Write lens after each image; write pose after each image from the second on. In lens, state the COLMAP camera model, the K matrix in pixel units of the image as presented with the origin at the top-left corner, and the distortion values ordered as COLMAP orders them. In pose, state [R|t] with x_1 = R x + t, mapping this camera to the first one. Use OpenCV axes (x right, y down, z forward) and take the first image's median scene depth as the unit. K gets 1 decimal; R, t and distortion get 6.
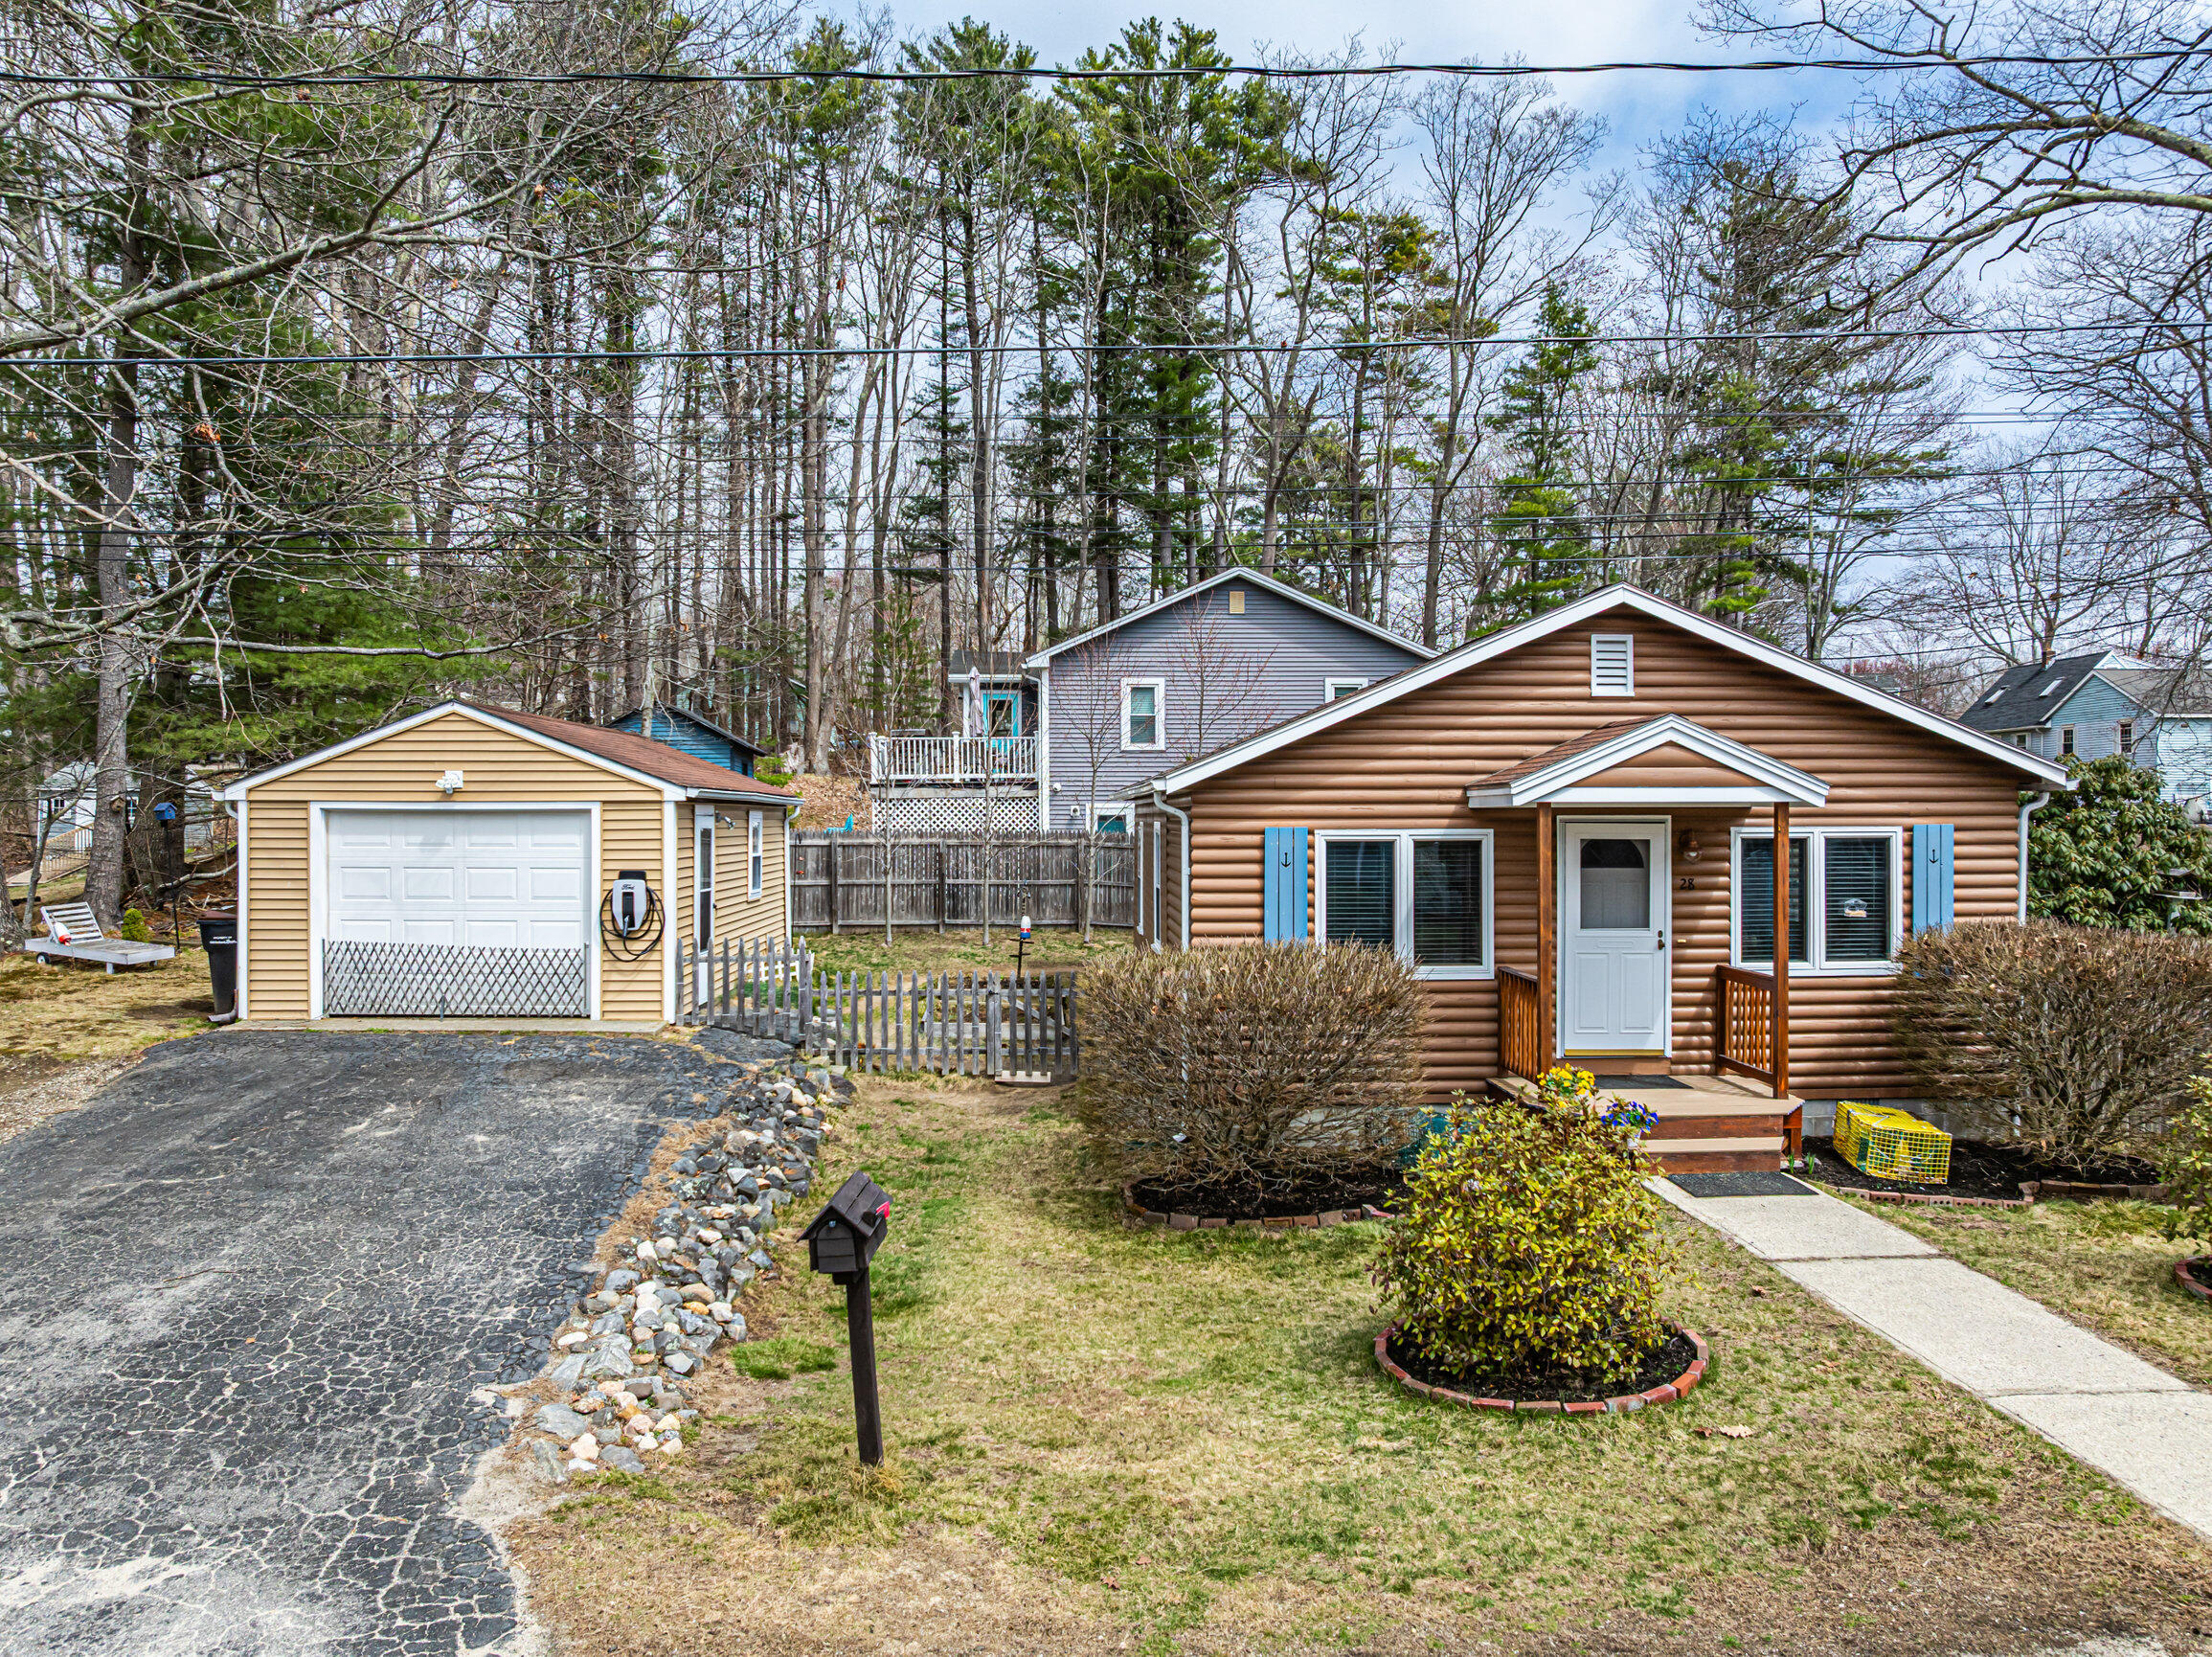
lens RADIAL K [[1536.9, 0, 1106.0], [0, 1536.9, 828.5], [0, 0, 1]] dist [-0.021921, -0.033262]
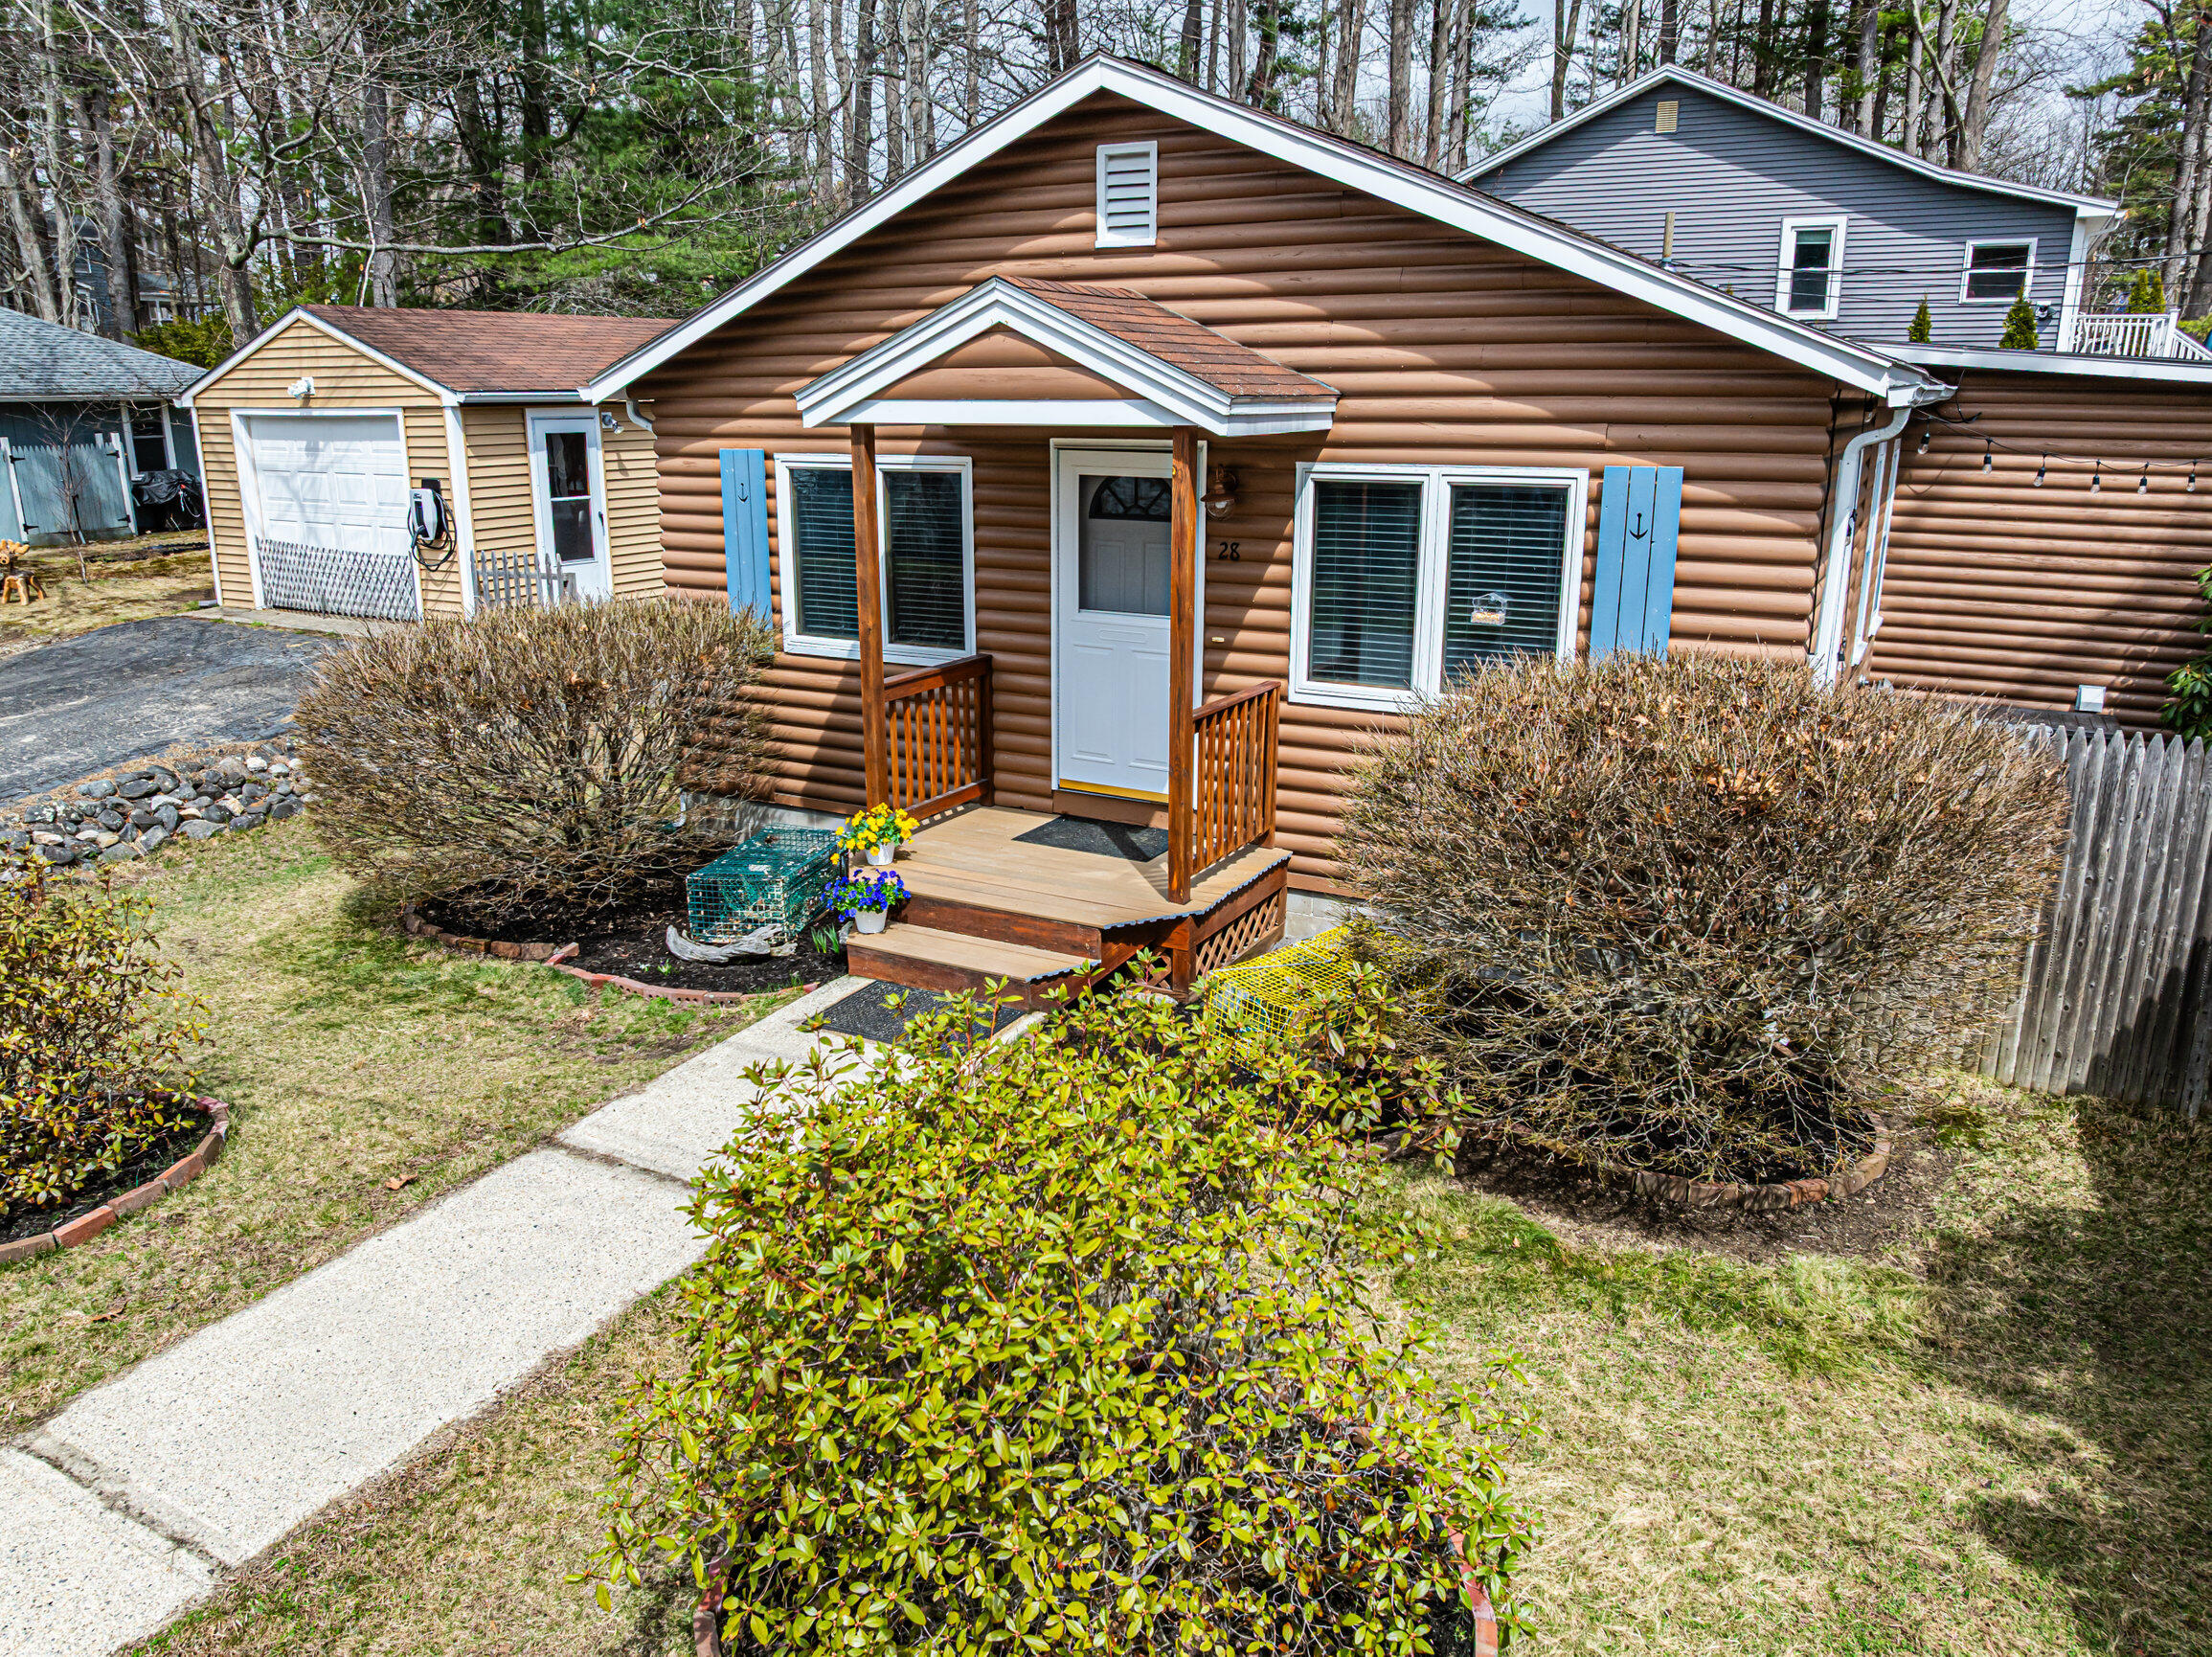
lens RADIAL K [[1536.9, 0, 1106.0], [0, 1536.9, 828.5], [0, 0, 1]] dist [-0.021921, -0.033262]
pose [[0.856510, 0.141919, -0.496236, 0.669855], [-0.004232, 0.963352, 0.268205, -0.024124], [0.516114, -0.227621, 0.825721, 0.414889]]
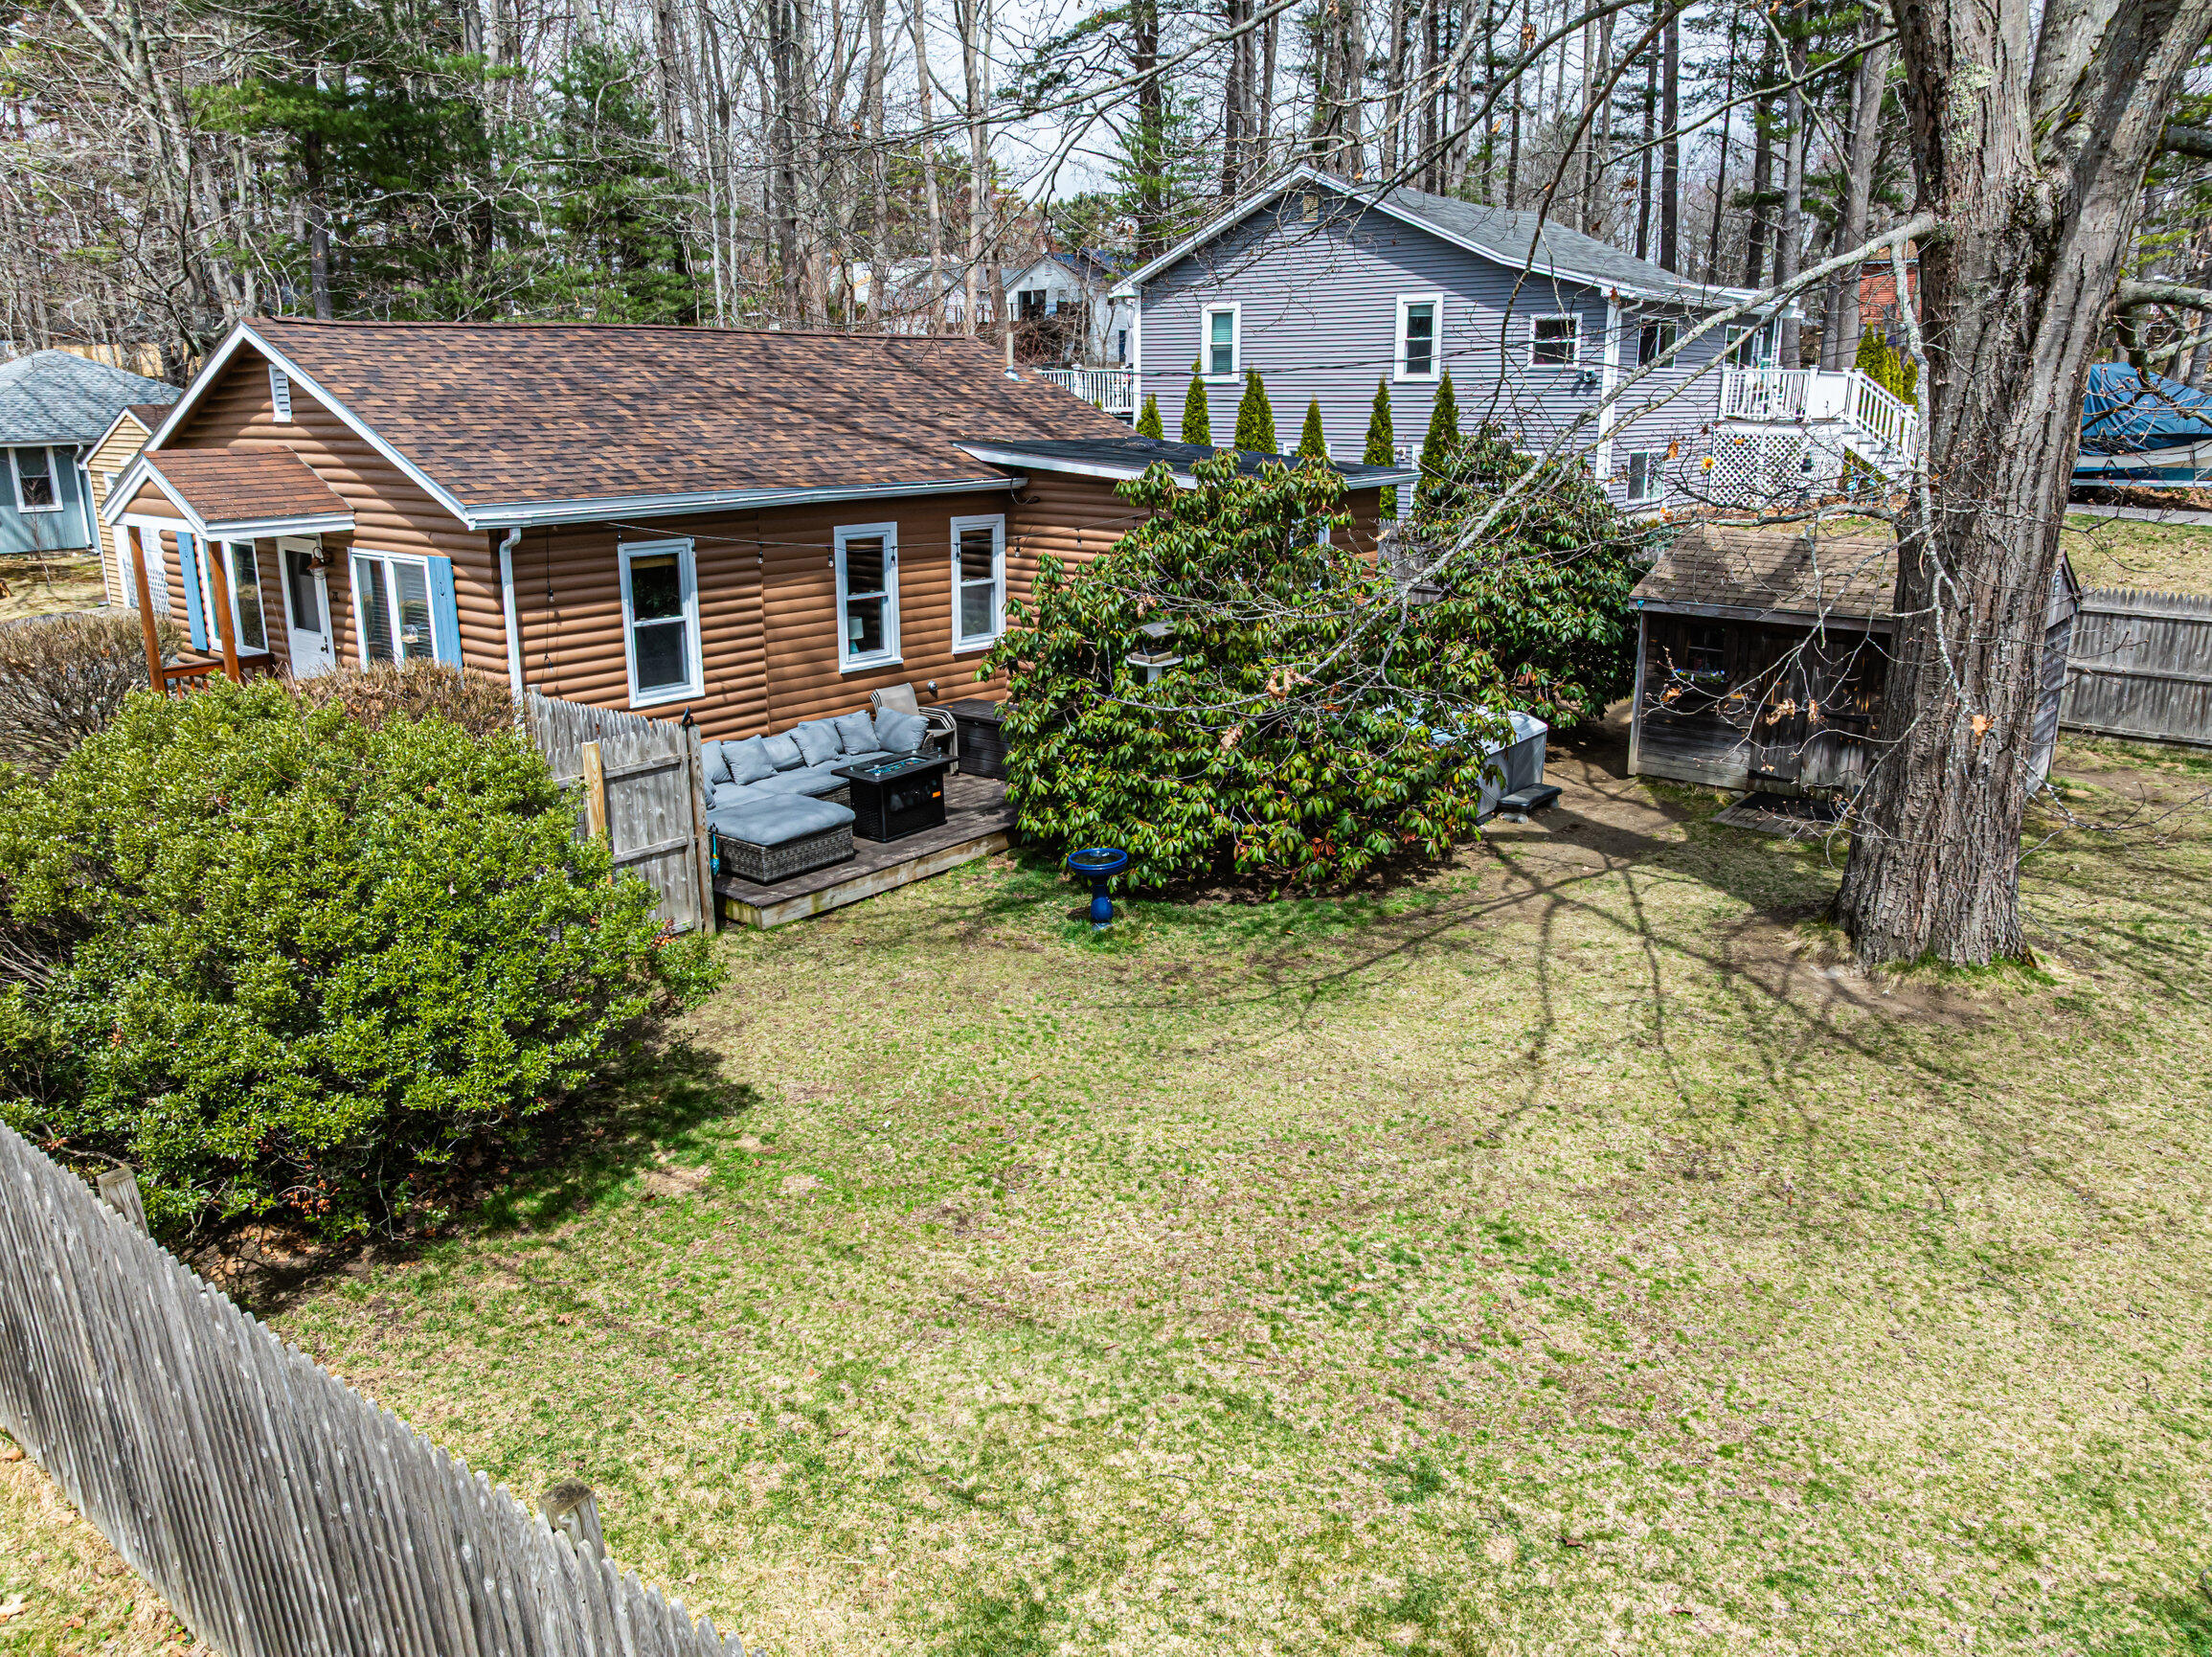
lens RADIAL K [[1536.9, 0, 1106.0], [0, 1536.9, 828.5], [0, 0, 1]] dist [-0.021921, -0.033262]
pose [[0.757245, 0.178706, -0.628208, 1.519843], [-0.004005, 0.963092, 0.269143, -0.100633], [0.653119, -0.201291, 0.730012, 0.525205]]
